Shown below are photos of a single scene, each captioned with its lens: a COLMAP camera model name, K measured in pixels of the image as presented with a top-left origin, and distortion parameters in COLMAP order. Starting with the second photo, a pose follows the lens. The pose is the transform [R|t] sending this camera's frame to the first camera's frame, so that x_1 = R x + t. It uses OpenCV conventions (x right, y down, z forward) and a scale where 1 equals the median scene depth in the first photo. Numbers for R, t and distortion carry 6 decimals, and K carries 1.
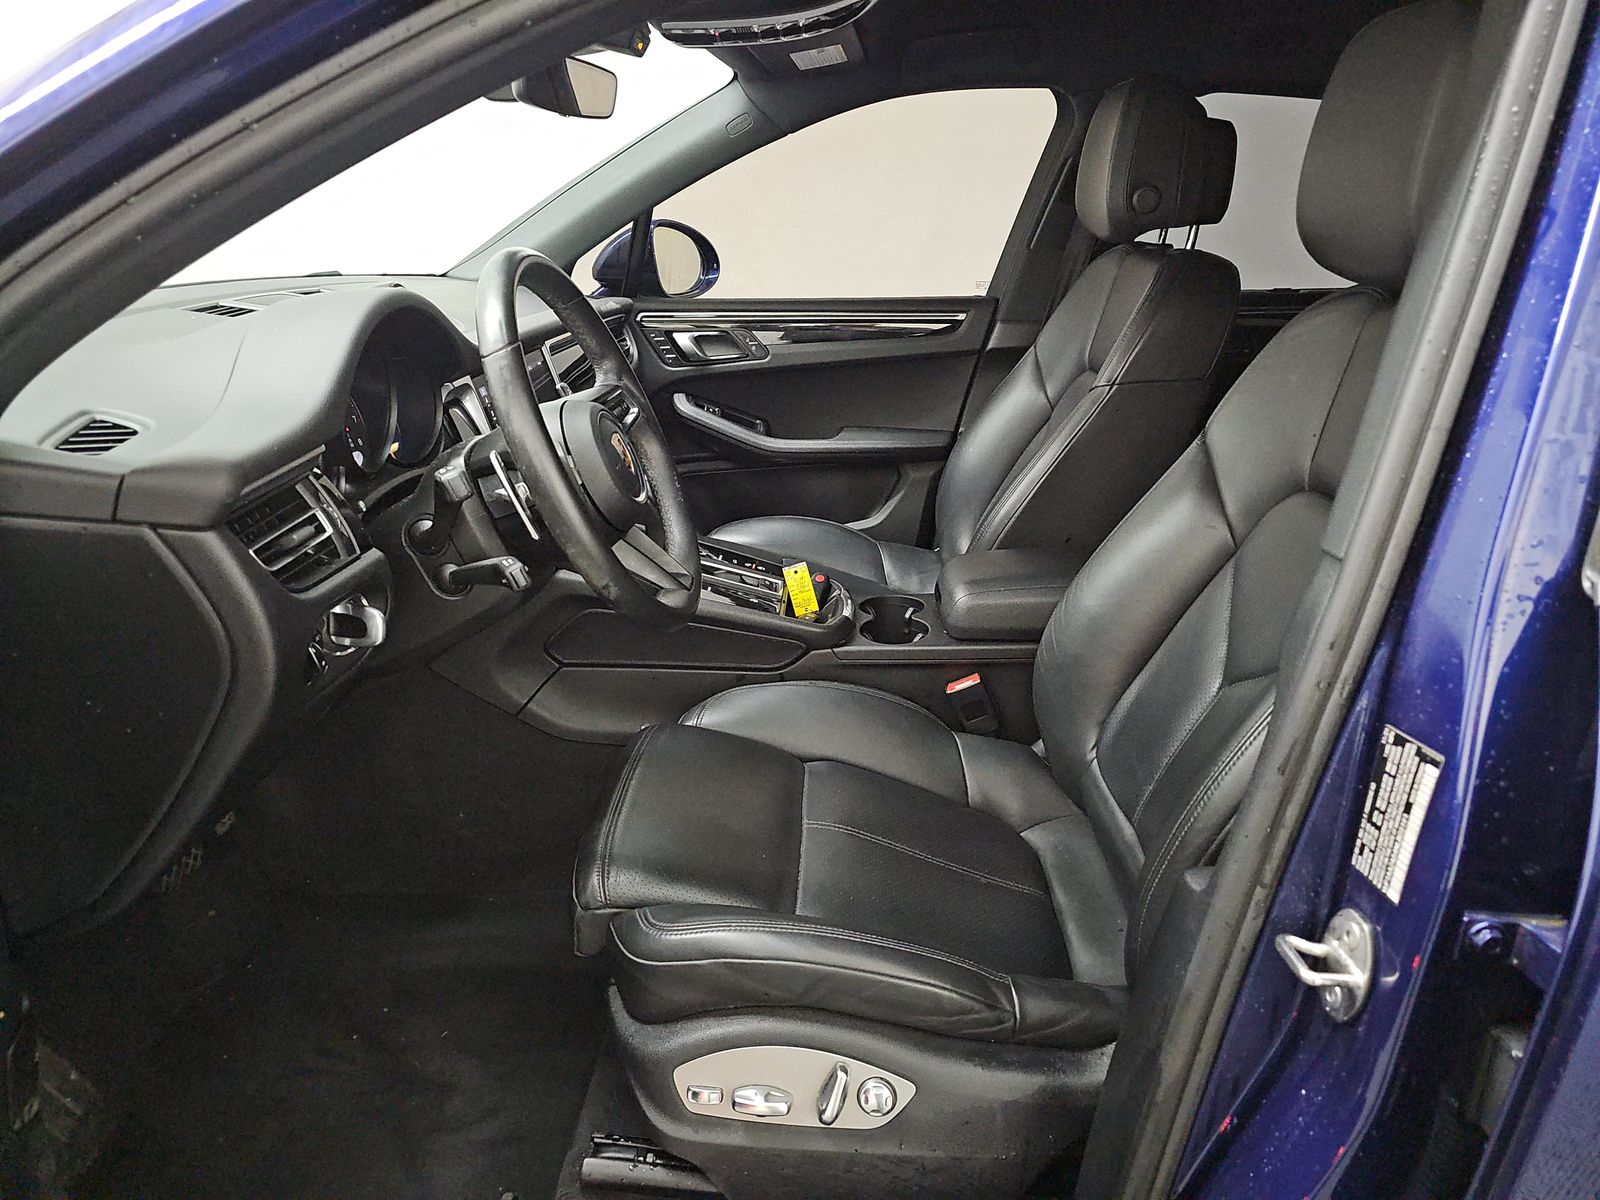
lens RADIAL K [[1066.4, 0, 801.2], [0, 1066.4, 601.9], [0, 0, 1]] dist [0.042944, -0.030826]
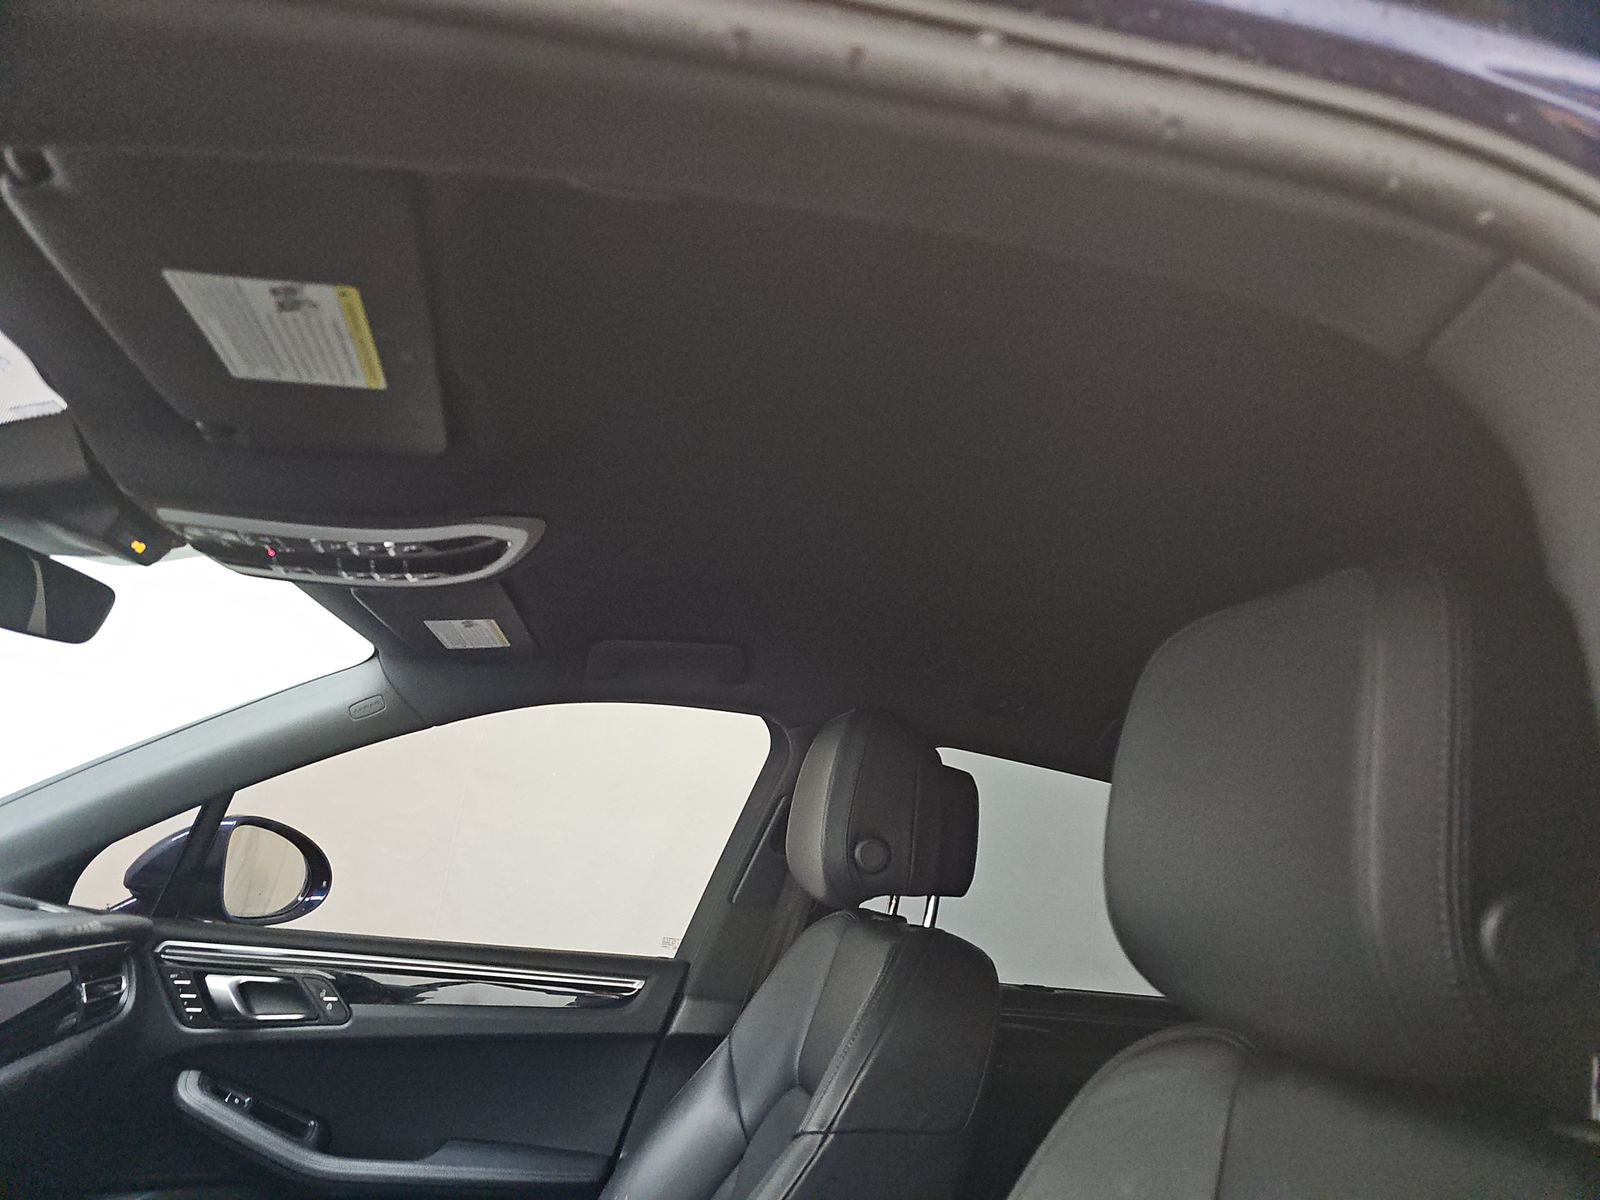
lens RADIAL K [[1066.4, 0, 801.5], [0, 1066.4, 597.6], [0, 0, 1]] dist [0.042944, -0.030826]
pose [[0.968688, 0.155800, 0.193313, 0.076843], [-0.022497, 0.830482, -0.556591, -0.081503], [-0.247260, 0.534814, 0.807983, 0.239114]]
